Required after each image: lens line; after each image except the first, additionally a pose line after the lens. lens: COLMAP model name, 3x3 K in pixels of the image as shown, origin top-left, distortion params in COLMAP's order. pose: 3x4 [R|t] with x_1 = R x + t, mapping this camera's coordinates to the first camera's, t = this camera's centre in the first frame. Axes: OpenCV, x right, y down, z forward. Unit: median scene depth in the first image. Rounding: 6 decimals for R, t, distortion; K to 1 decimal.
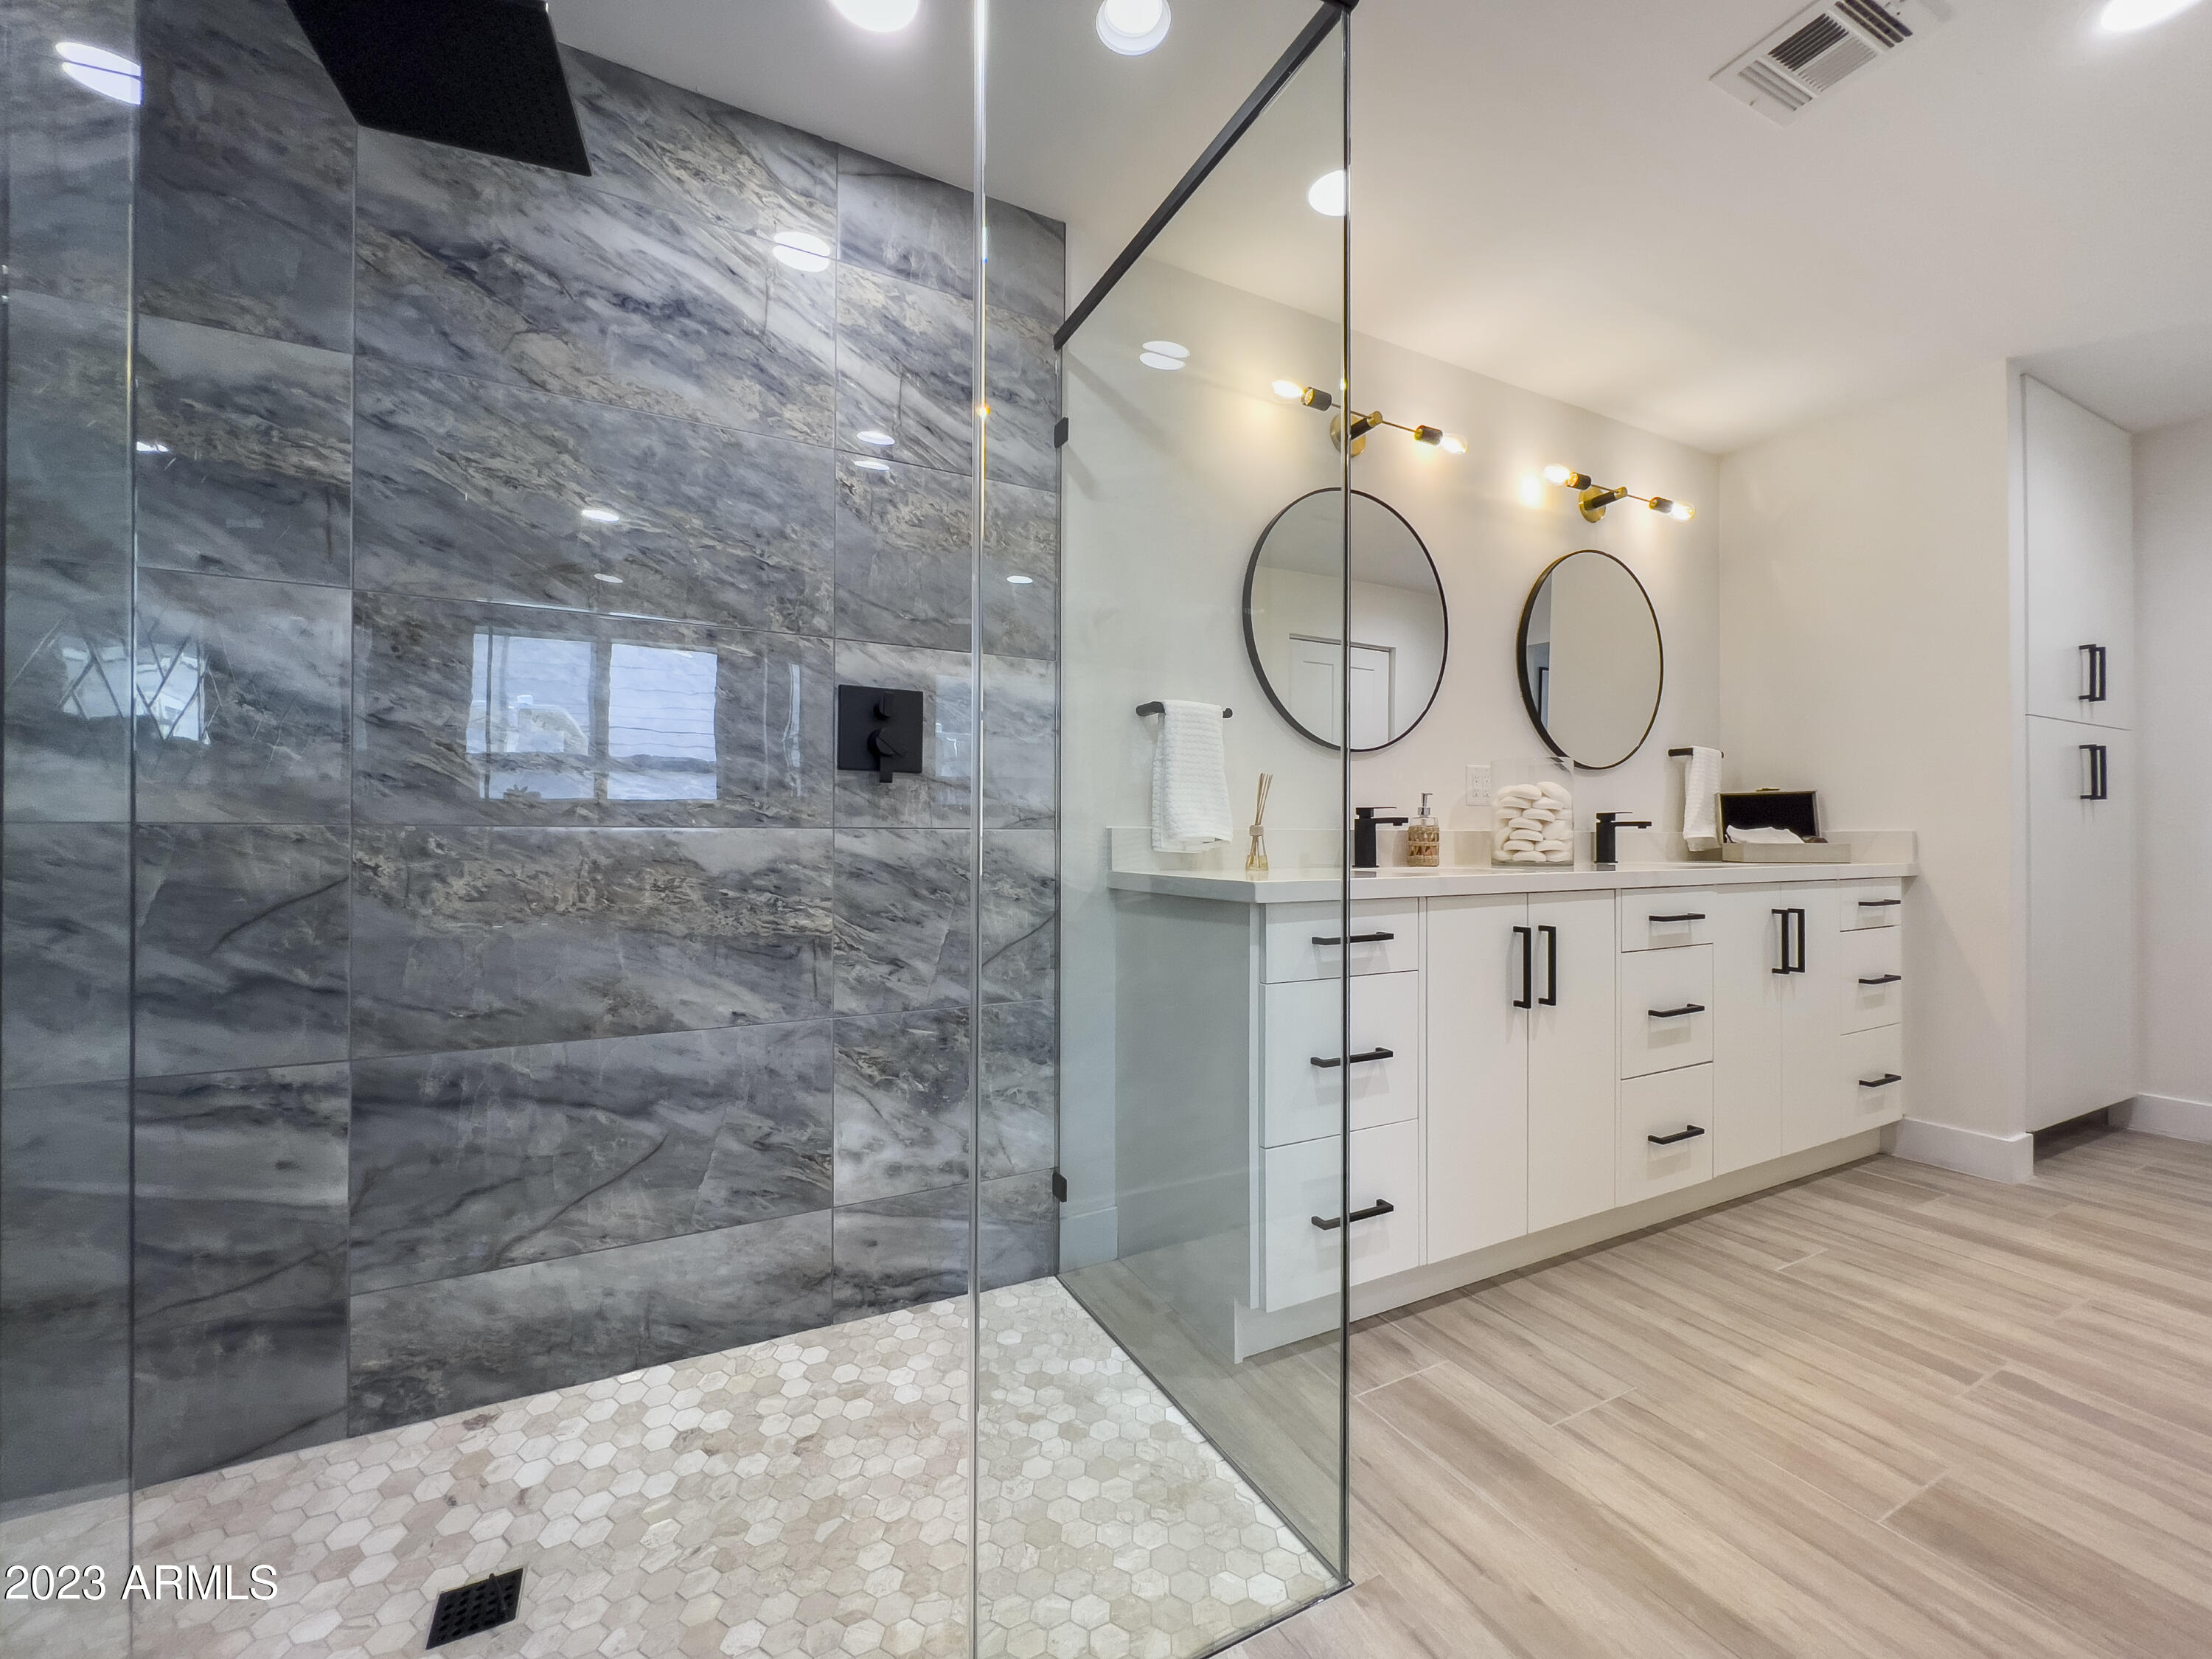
lens RADIAL K [[889.2, 0, 1107.2], [0, 889.2, 828.8], [0, 0, 1]] dist [-0.002945, 0.000772]
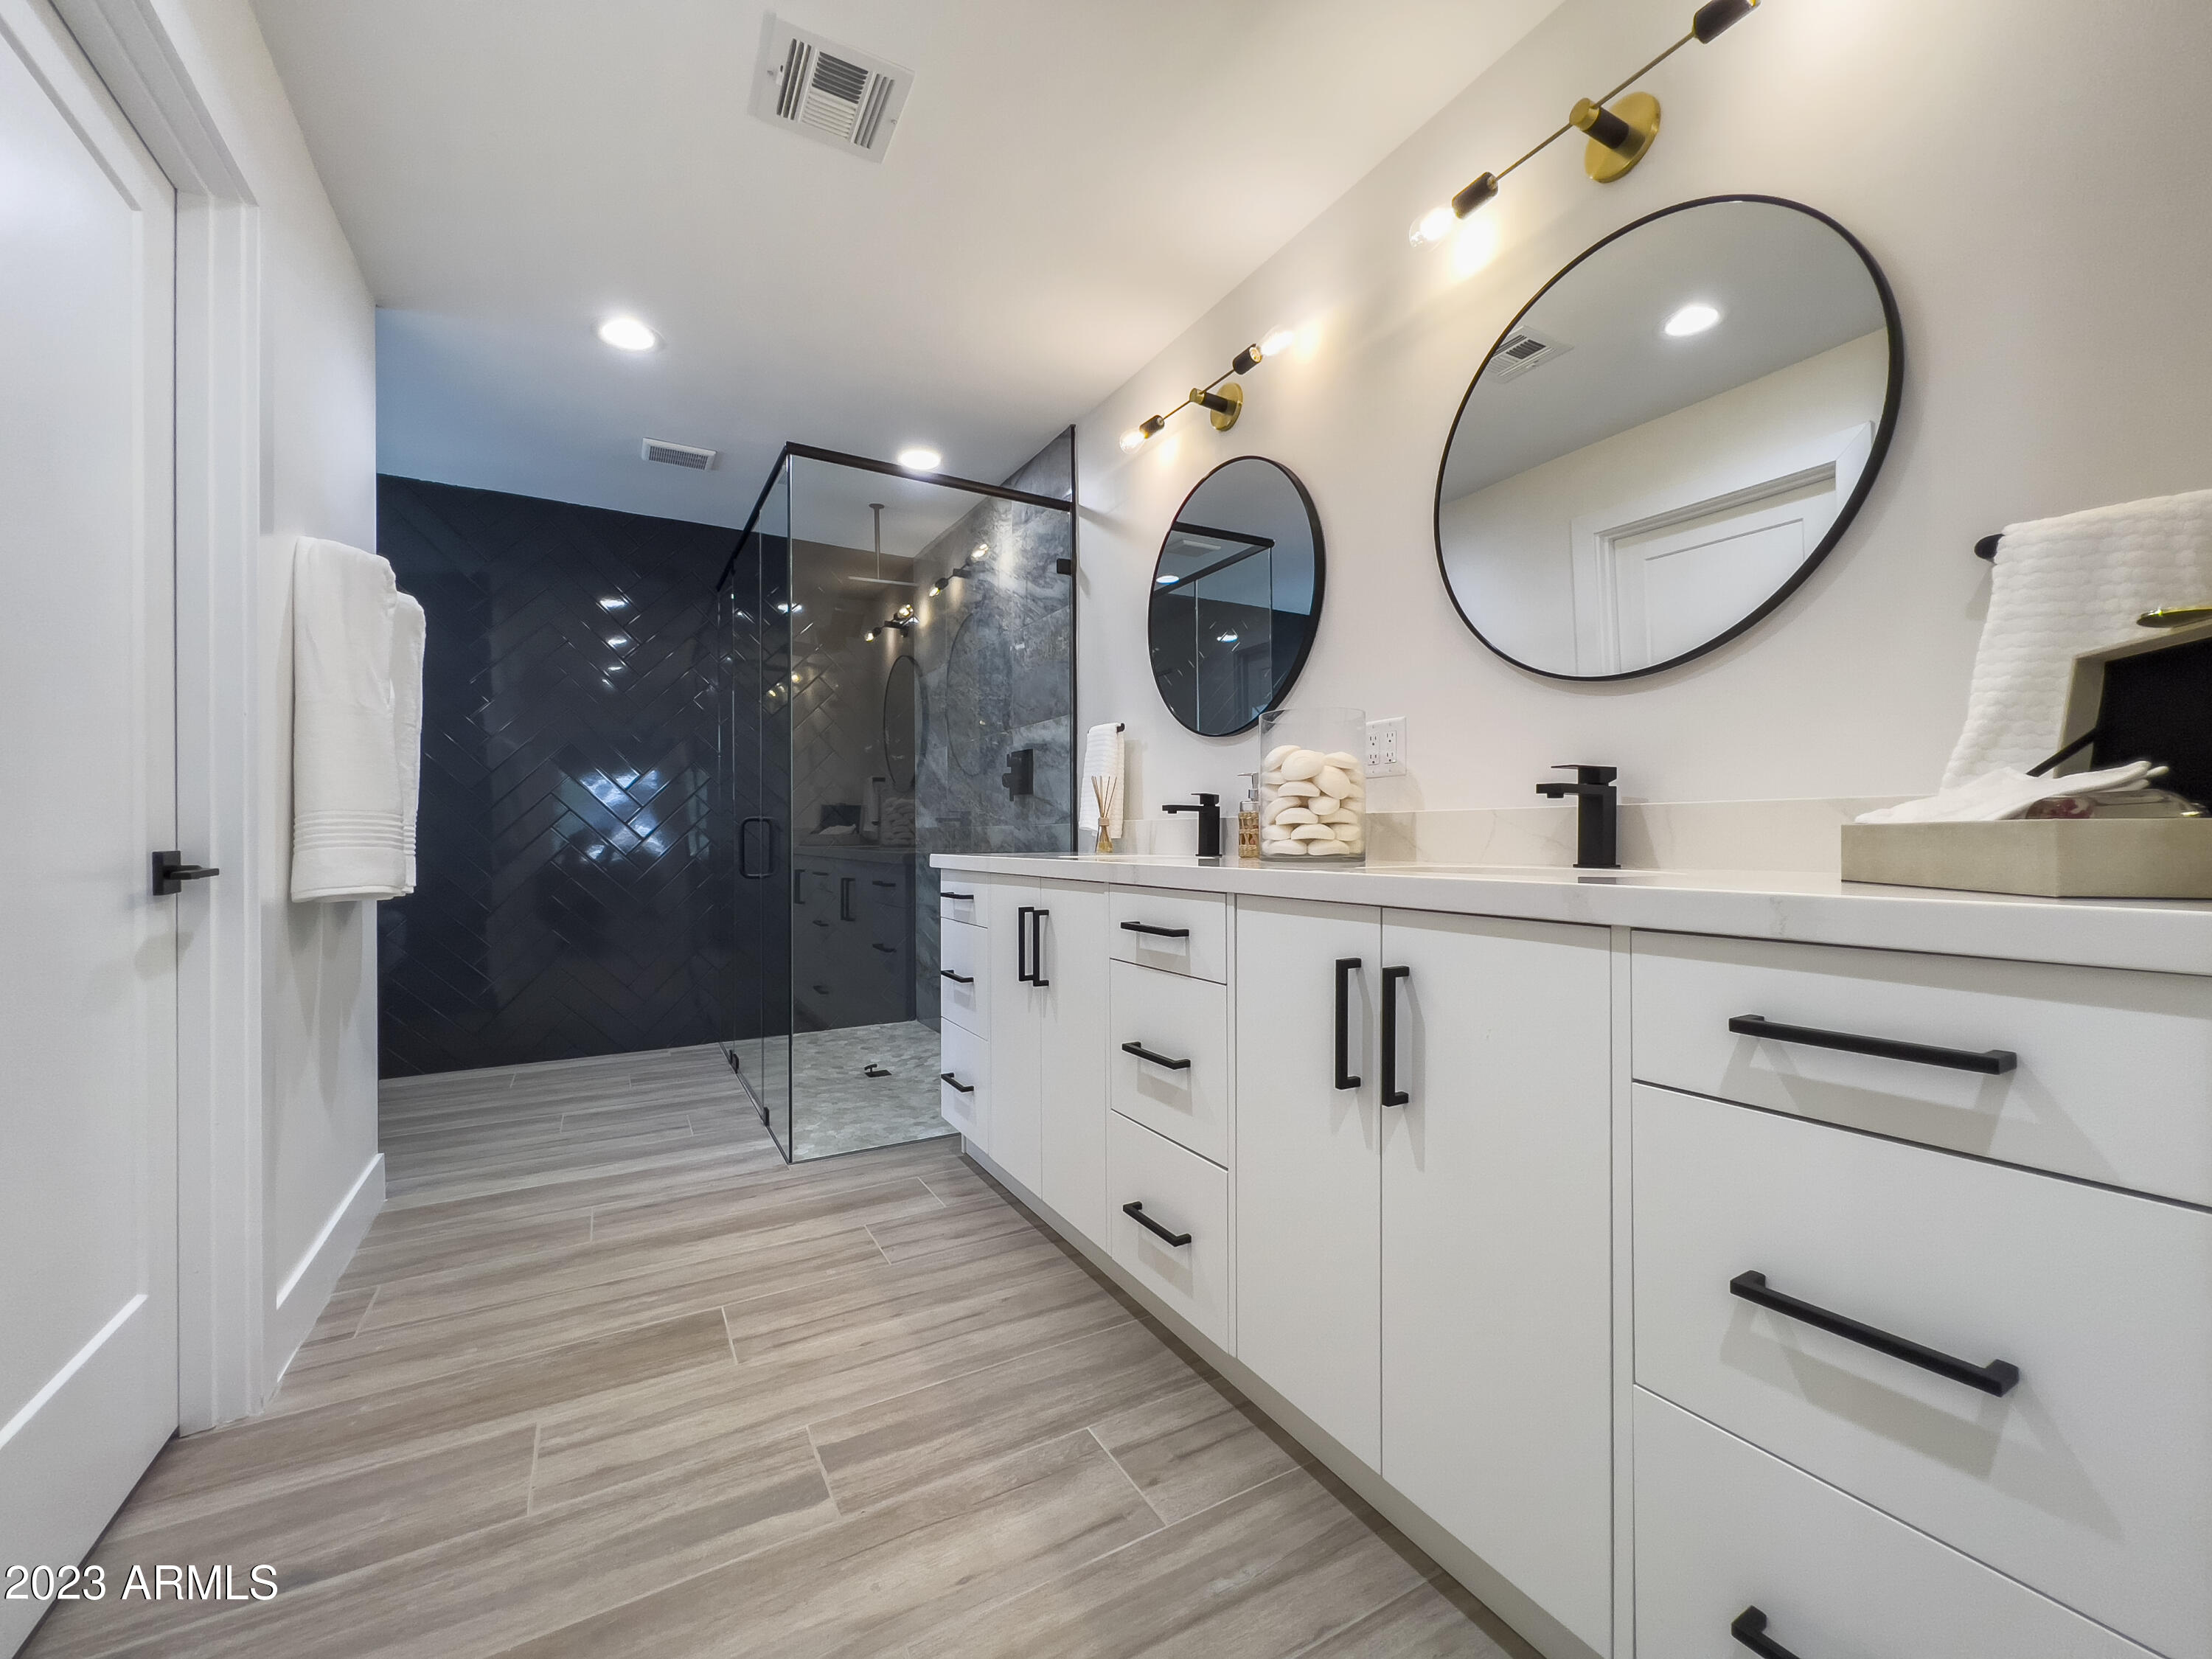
lens RADIAL K [[889.2, 0, 1106.1], [0, 889.2, 839.5], [0, 0, 1]] dist [-0.002945, 0.000772]
pose [[0.036782, -0.001473, -0.999322, 1.585019], [0.014892, 0.999889, -0.000926, 0.030359], [0.999212, -0.014848, 0.036800, 1.078007]]
